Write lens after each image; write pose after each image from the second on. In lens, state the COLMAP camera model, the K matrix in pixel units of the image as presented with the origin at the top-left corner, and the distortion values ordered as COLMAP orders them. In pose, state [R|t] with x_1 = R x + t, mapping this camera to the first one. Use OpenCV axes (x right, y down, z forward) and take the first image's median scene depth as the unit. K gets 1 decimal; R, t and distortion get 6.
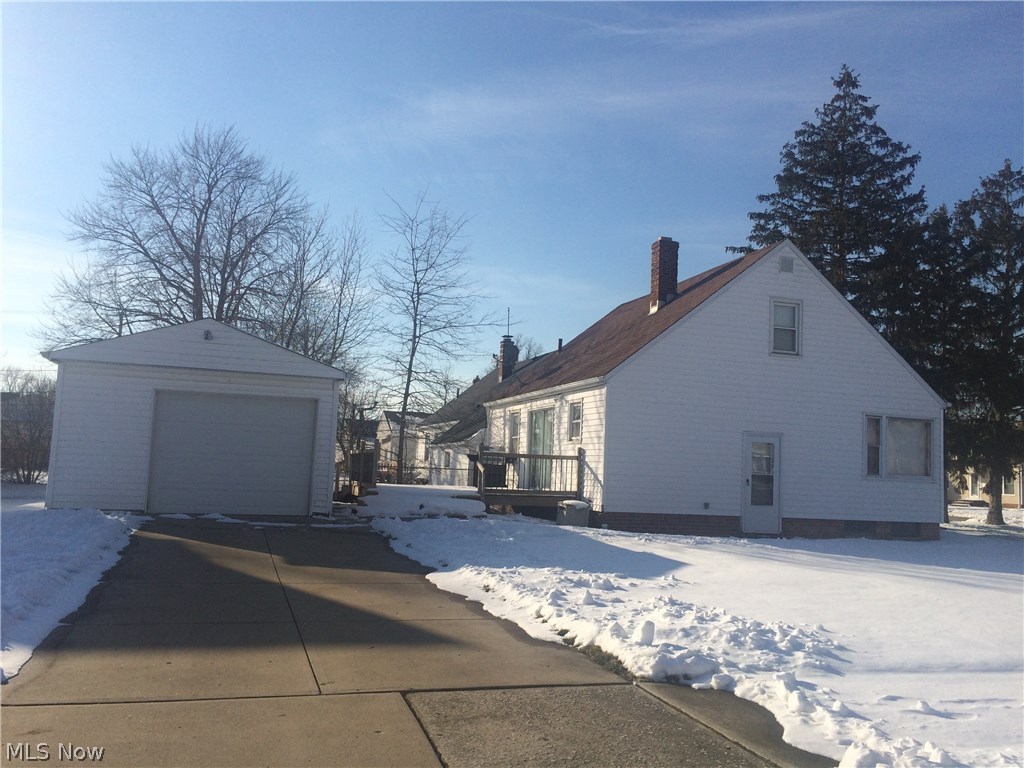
lens RADIAL K [[863.3, 0, 511.4], [0, 863.3, 381.2], [0, 0, 1]] dist [0.070837, -0.083620]
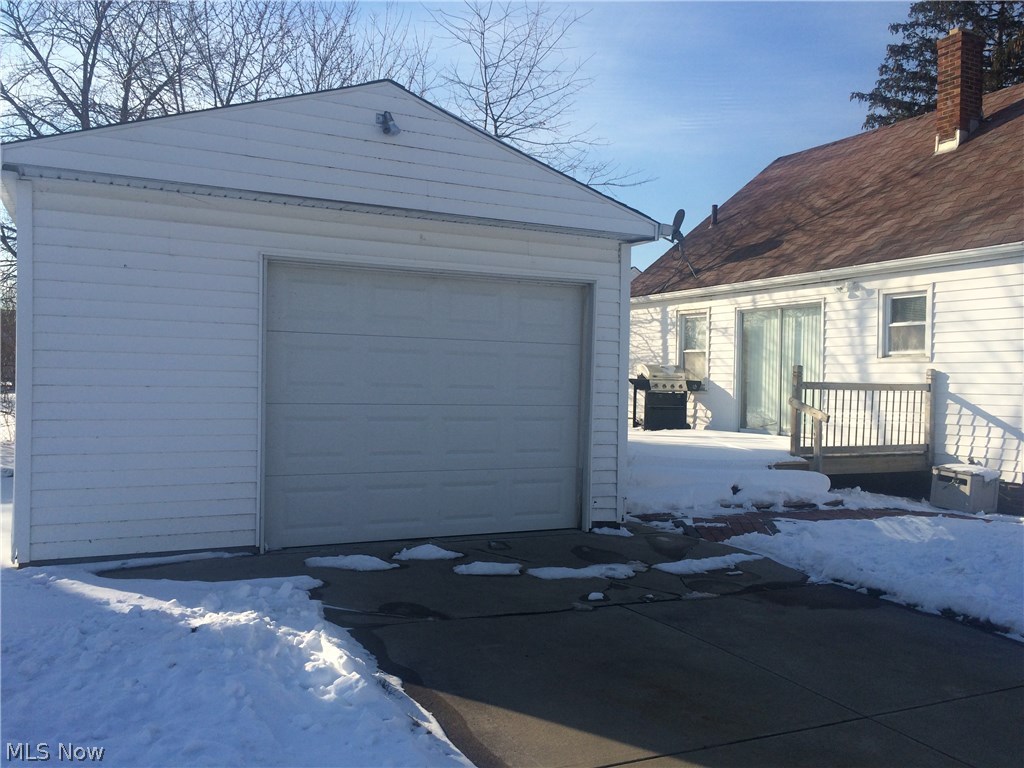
lens RADIAL K [[863.3, 0, 514.4], [0, 863.3, 389.5], [0, 0, 1]] dist [0.070837, -0.083620]
pose [[0.989182, -0.021169, 0.145155, -0.244695], [0.003730, 0.992842, 0.119374, 0.016371], [-0.146643, -0.117541, 0.982181, 0.398073]]
